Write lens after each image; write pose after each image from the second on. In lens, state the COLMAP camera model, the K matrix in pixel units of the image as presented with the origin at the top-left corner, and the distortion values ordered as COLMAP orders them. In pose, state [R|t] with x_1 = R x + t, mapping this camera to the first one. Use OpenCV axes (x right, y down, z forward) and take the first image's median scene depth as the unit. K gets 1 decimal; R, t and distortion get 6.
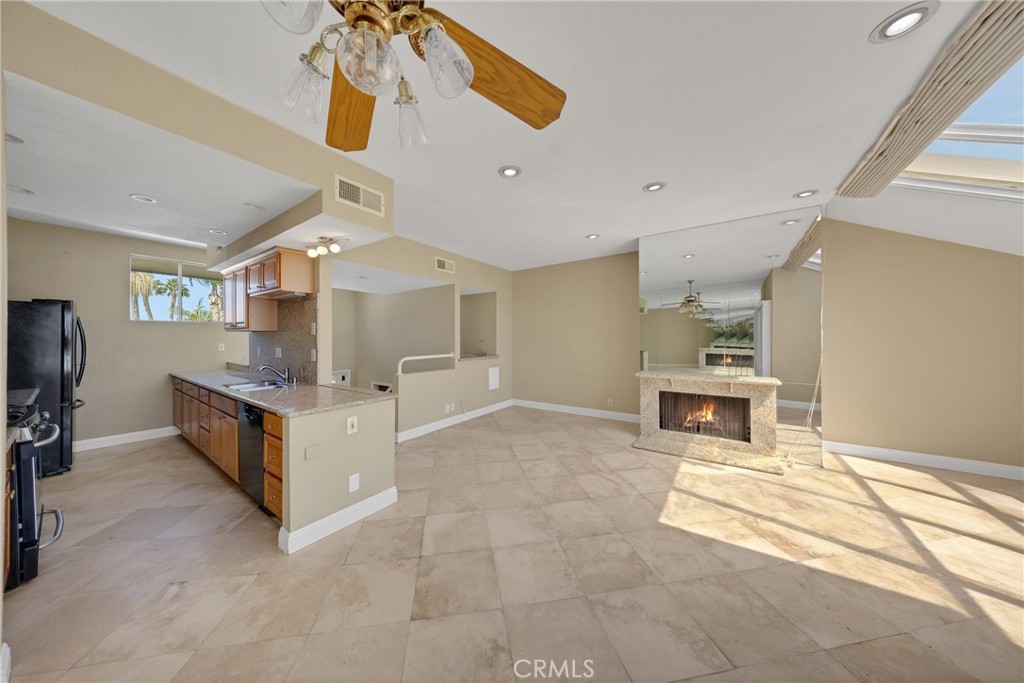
lens RADIAL K [[312.6, 0, 503.4], [0, 312.6, 335.1], [0, 0, 1]] dist [-0.001056, -0.000067]
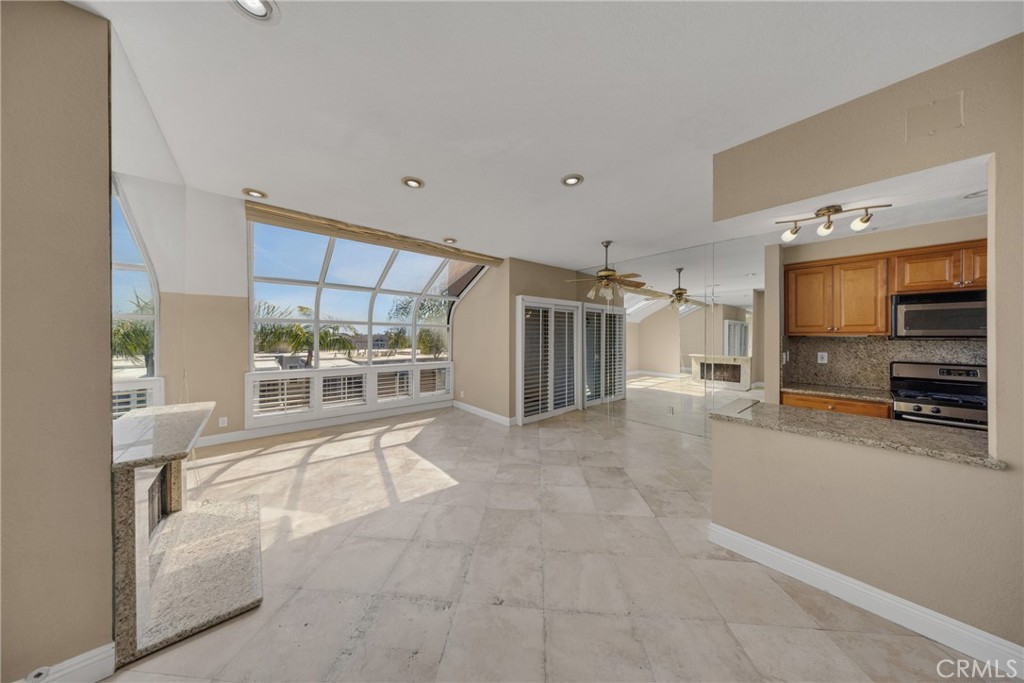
lens RADIAL K [[301.5, 0, 511.8], [0, 301.5, 336.9], [0, 0, 1]] dist [-0.000274, -0.000066]
pose [[-0.971343, 0.001658, 0.237677, -0.019304], [-0.000607, 0.999955, -0.009457, -0.004292], [-0.237682, -0.009331, -0.971298, 1.702528]]
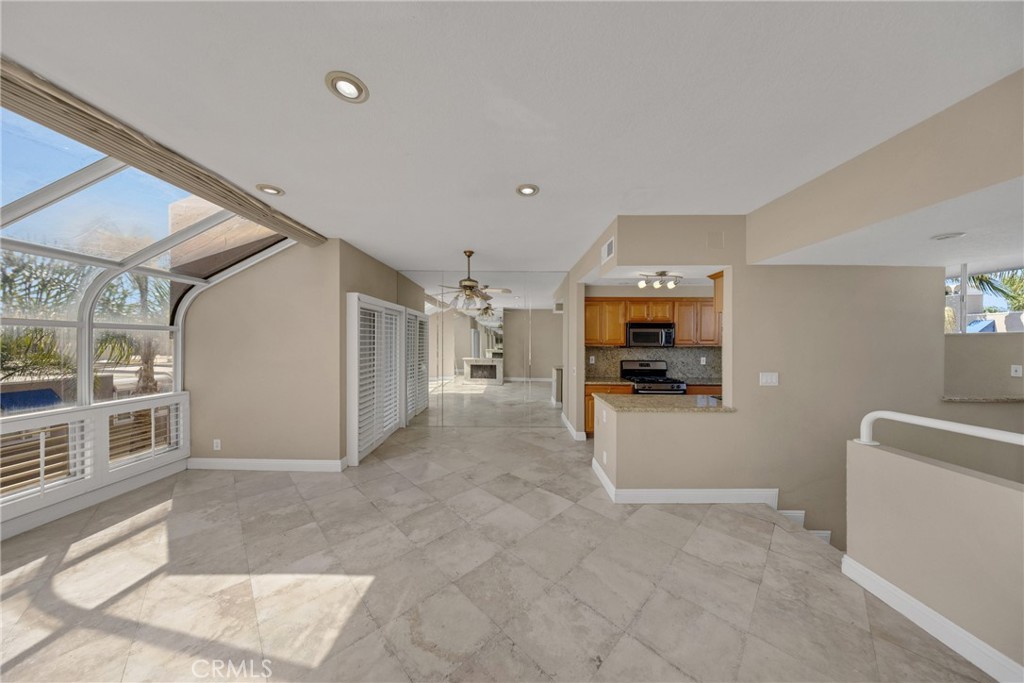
lens RADIAL K [[305.6, 0, 512.0], [0, 305.6, 341.5], [0, 0, 1]] dist [-0.000647, -0.000091]
pose [[-0.816811, 0.000817, -0.576905, 0.522702], [0.003835, 0.999985, -0.004013, -0.038071], [0.576893, -0.005490, -0.816802, 1.496110]]
